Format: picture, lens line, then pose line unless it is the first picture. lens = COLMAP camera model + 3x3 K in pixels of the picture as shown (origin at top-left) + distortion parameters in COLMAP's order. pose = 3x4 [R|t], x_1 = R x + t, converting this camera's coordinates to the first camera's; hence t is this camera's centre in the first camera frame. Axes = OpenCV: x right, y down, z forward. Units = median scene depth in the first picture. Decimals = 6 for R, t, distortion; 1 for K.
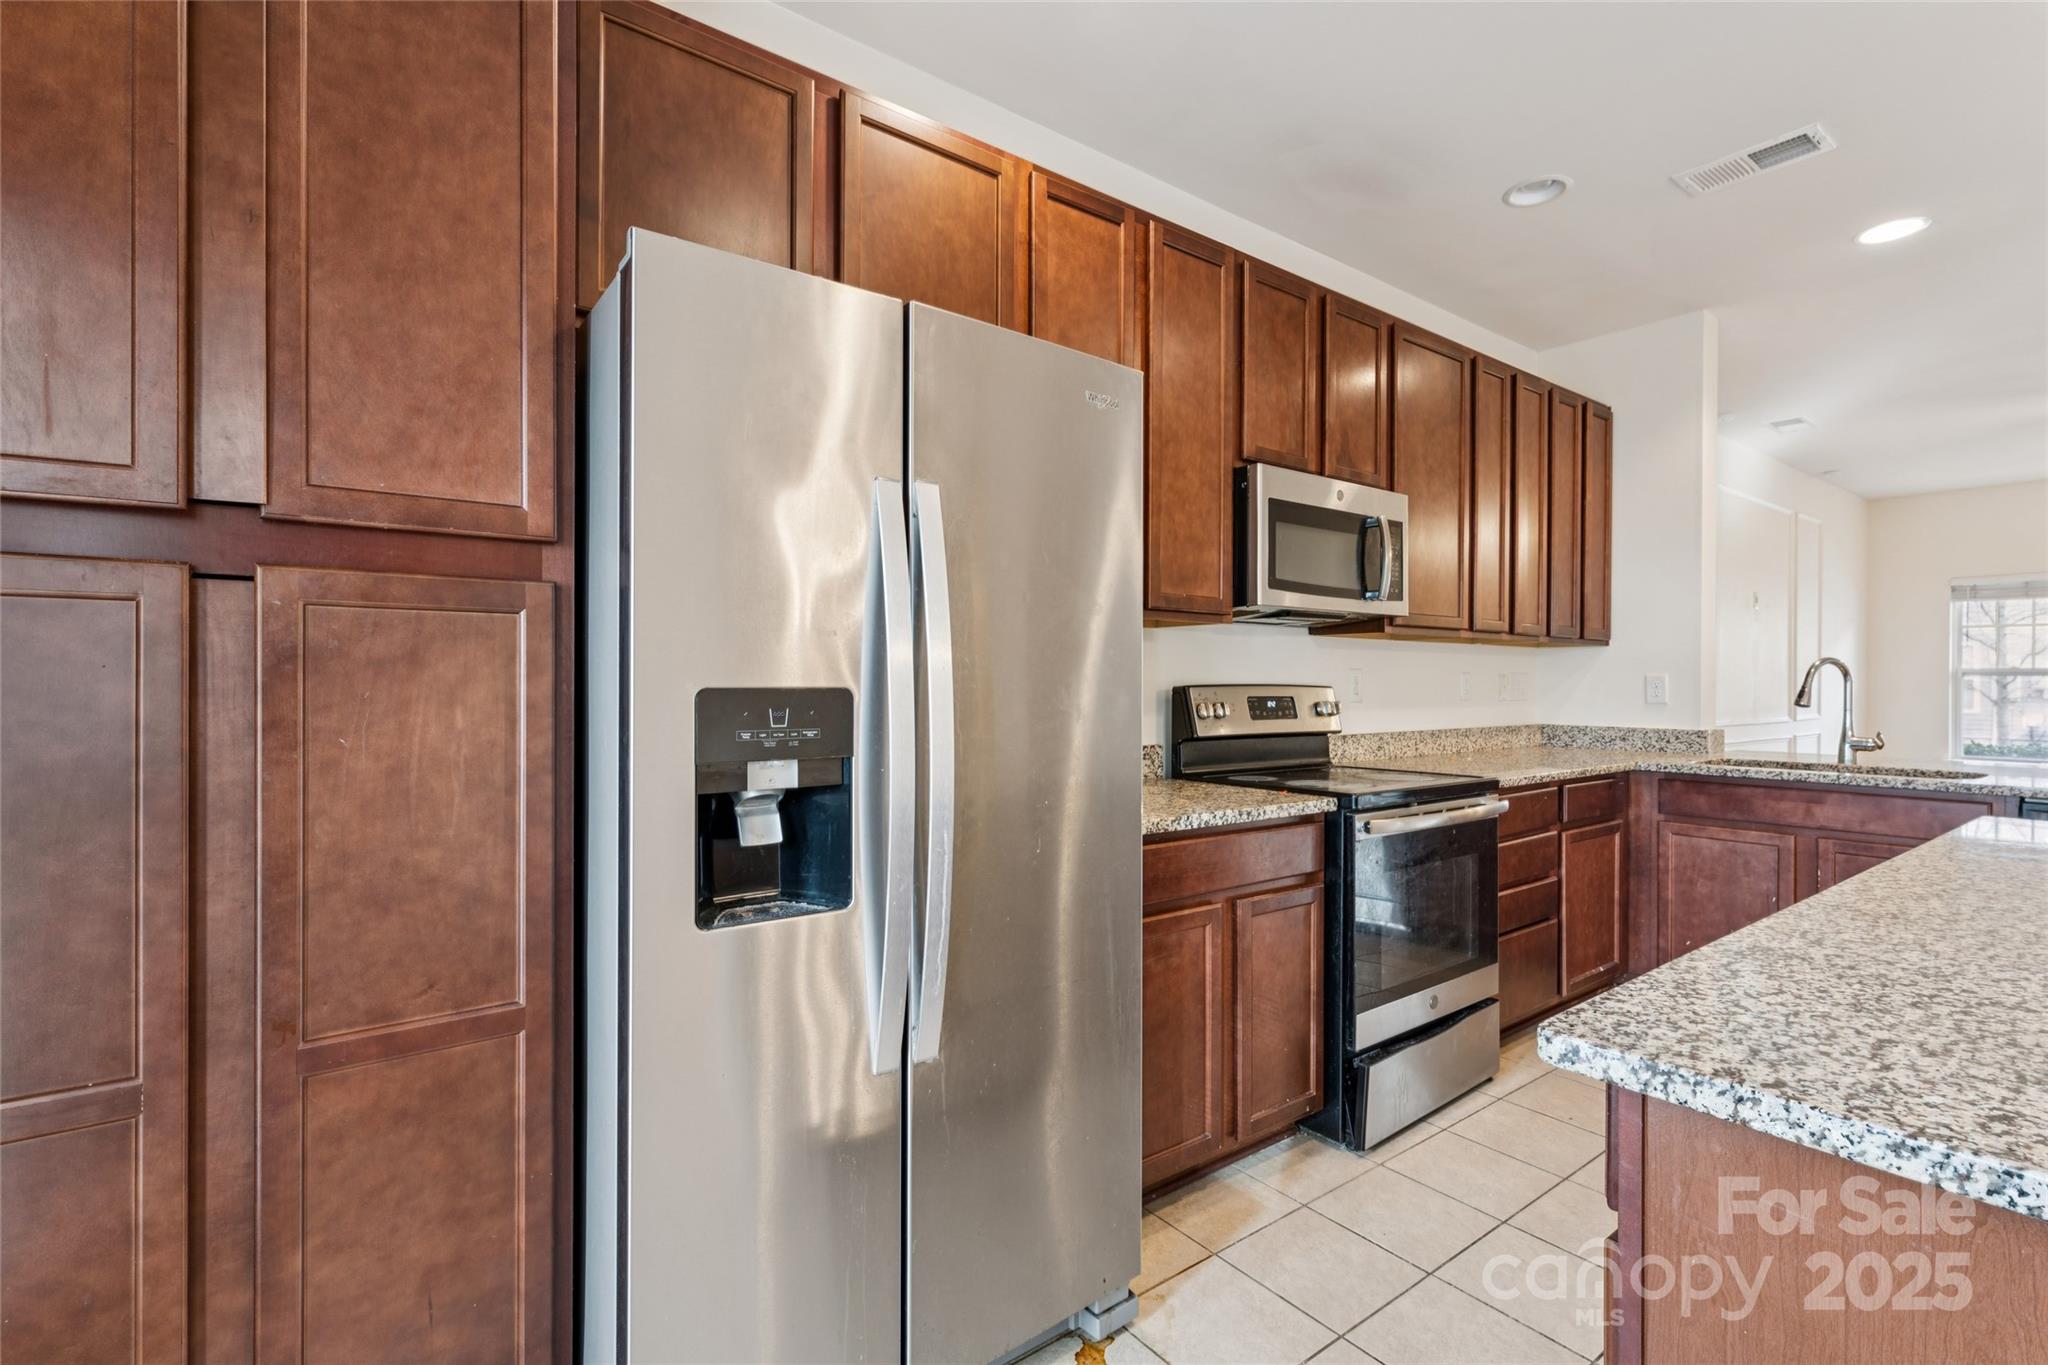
lens RADIAL K [[933.0, 0, 1013.3], [0, 933.0, 682.3], [0, 0, 1]] dist [-0.000743, -0.000386]
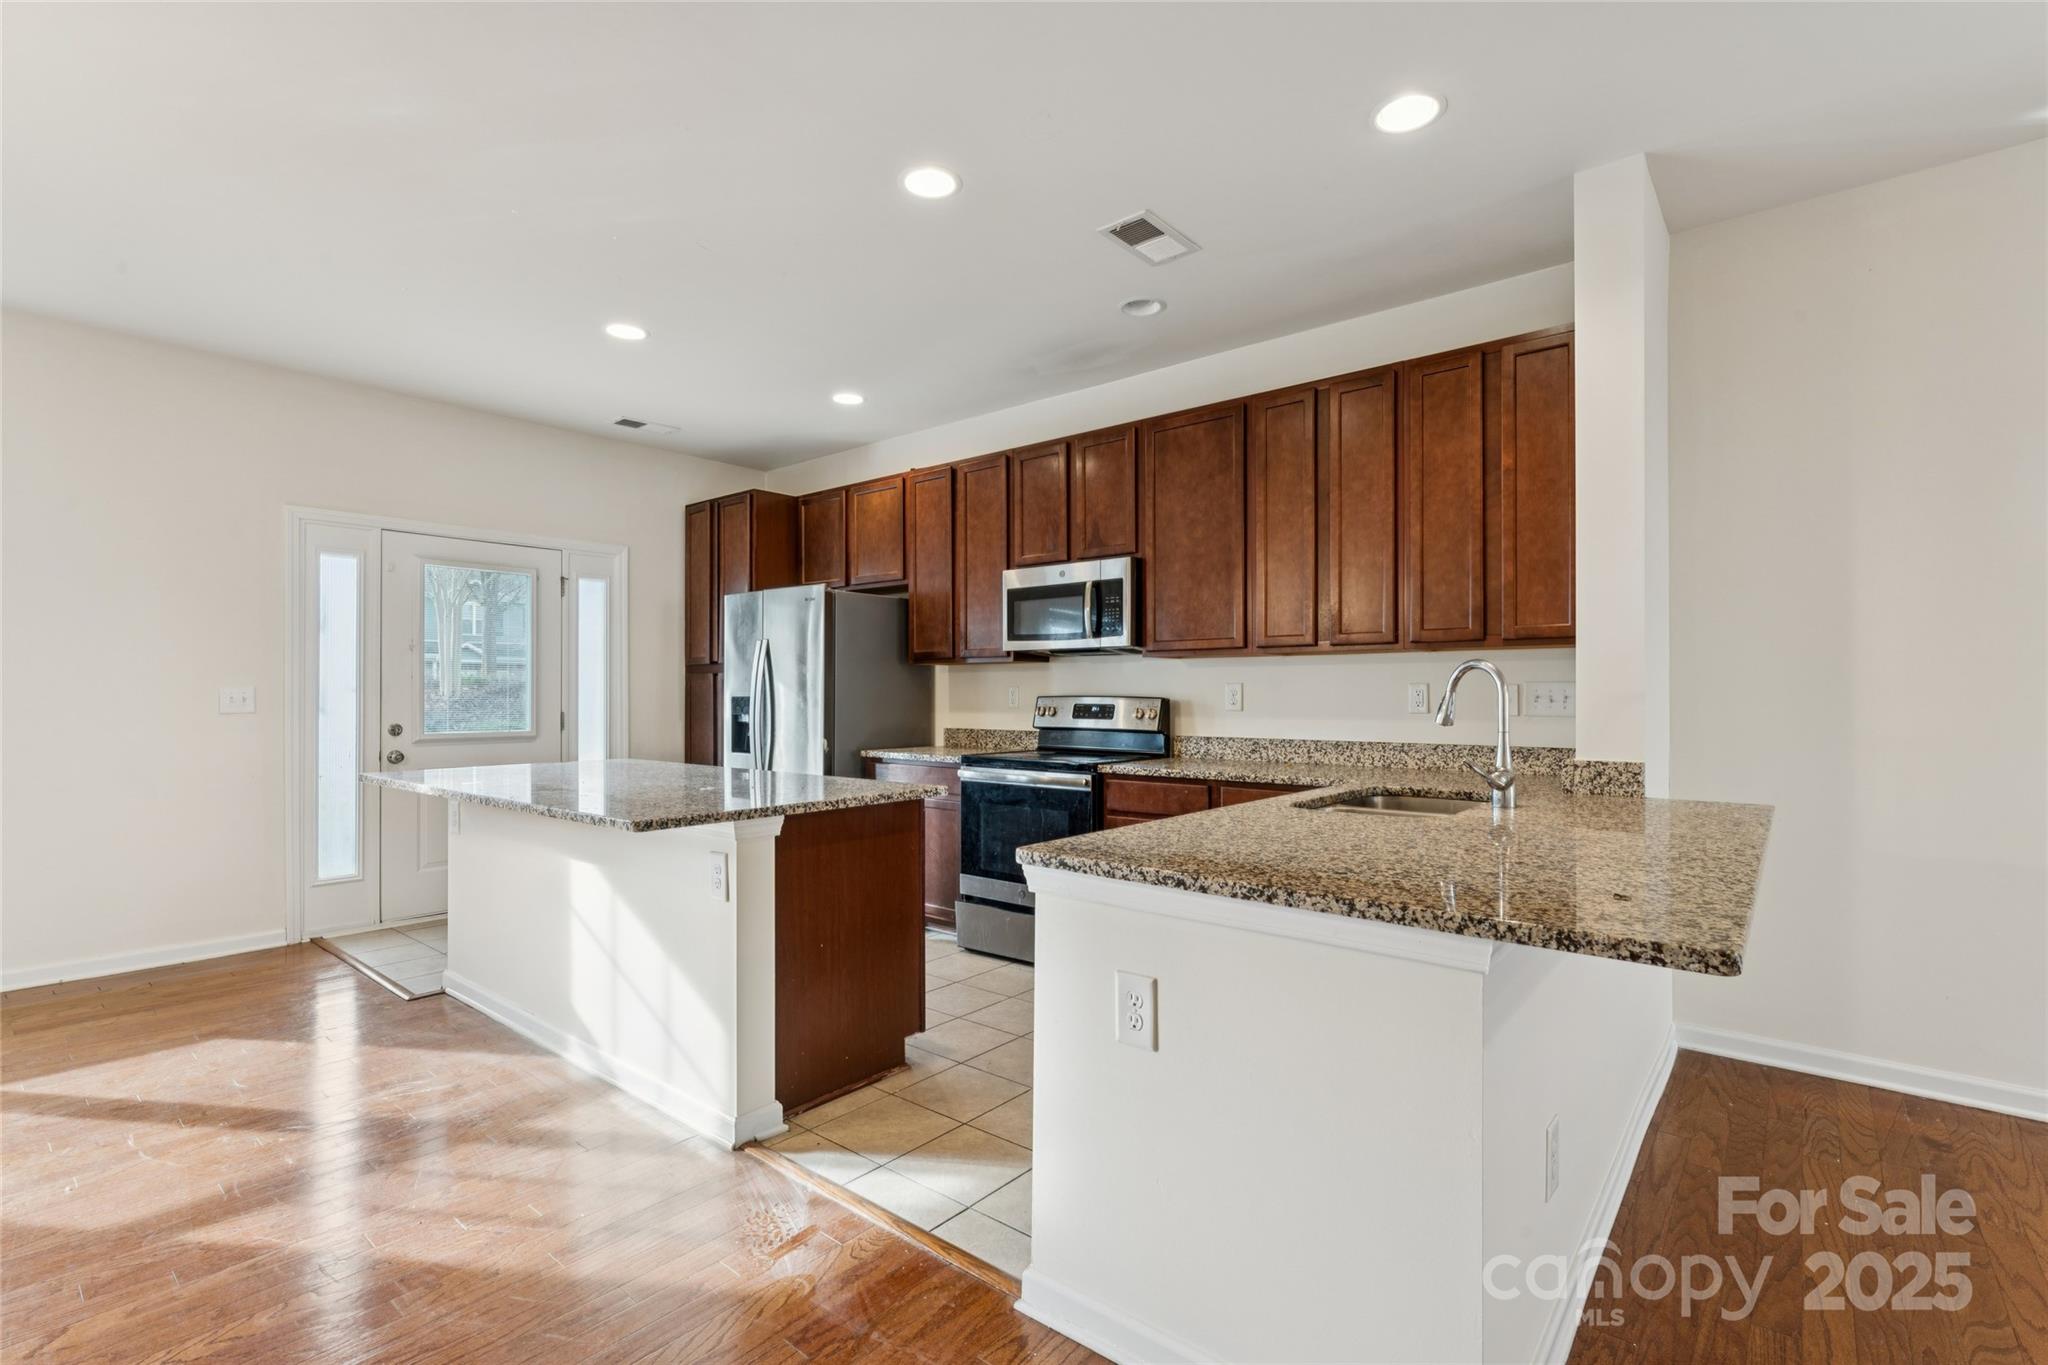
lens RADIAL K [[933.0, 0, 1022.0], [0, 933.0, 691.2], [0, 0, 1]] dist [-0.000743, -0.000386]
pose [[0.235208, -0.006023, -0.971926, 1.718612], [-0.001962, 0.999976, -0.006672, 0.004888], [0.971943, 0.003476, 0.235190, 0.531541]]
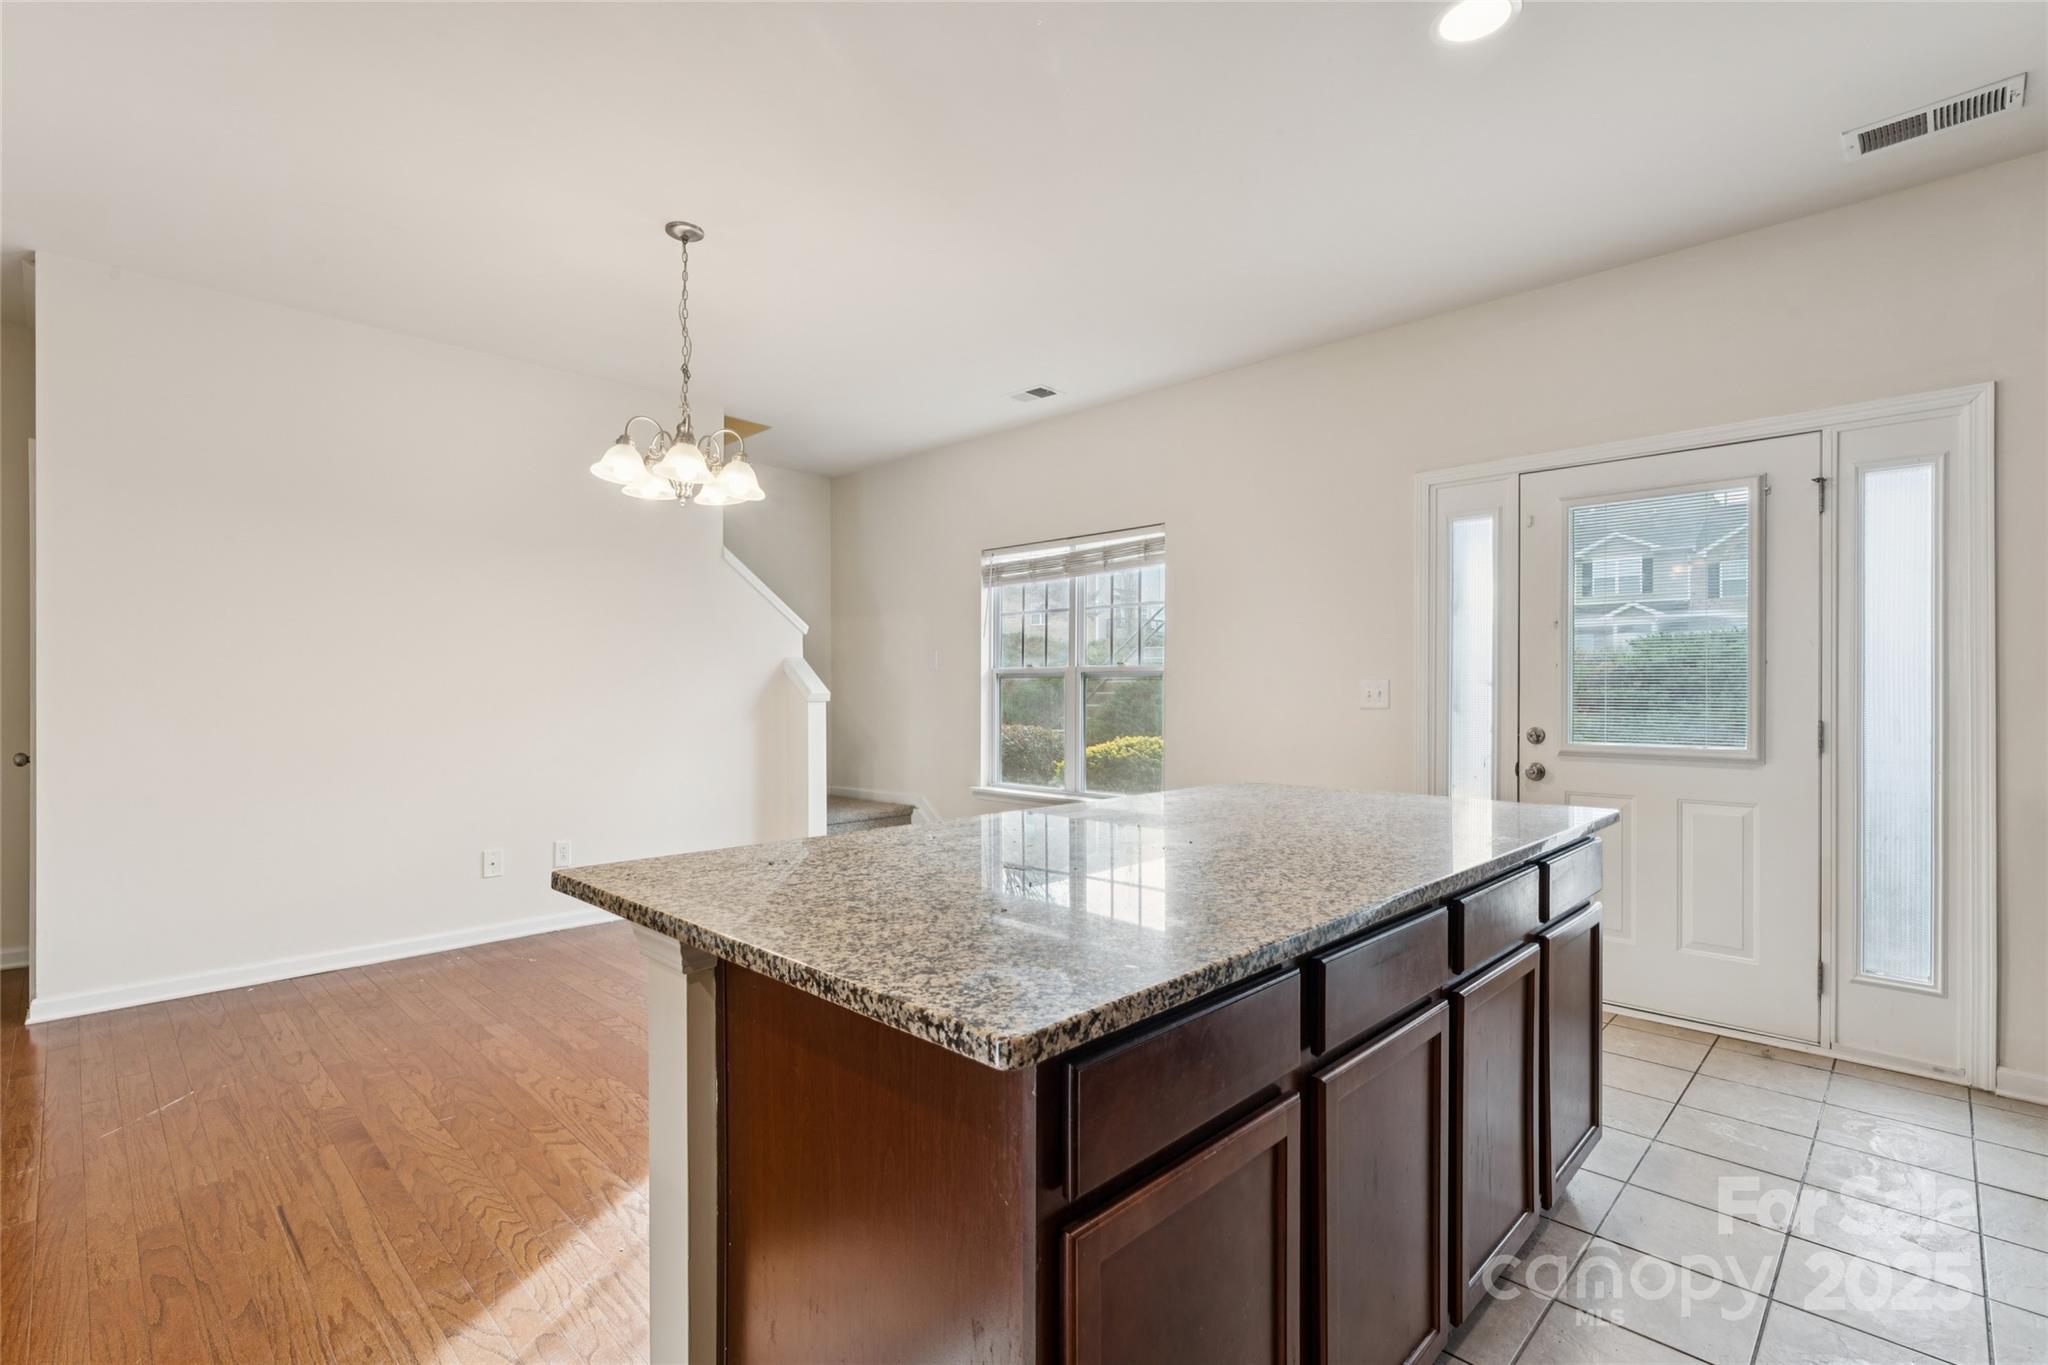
lens RADIAL K [[933.0, 0, 1015.8], [0, 933.0, 685.0], [0, 0, 1]] dist [-0.000743, -0.000386]
pose [[-0.987915, -0.004269, -0.154941, 0.764695], [-0.004130, 0.999991, -0.001224, 0.001348], [0.154945, -0.000570, -0.987923, 0.949346]]
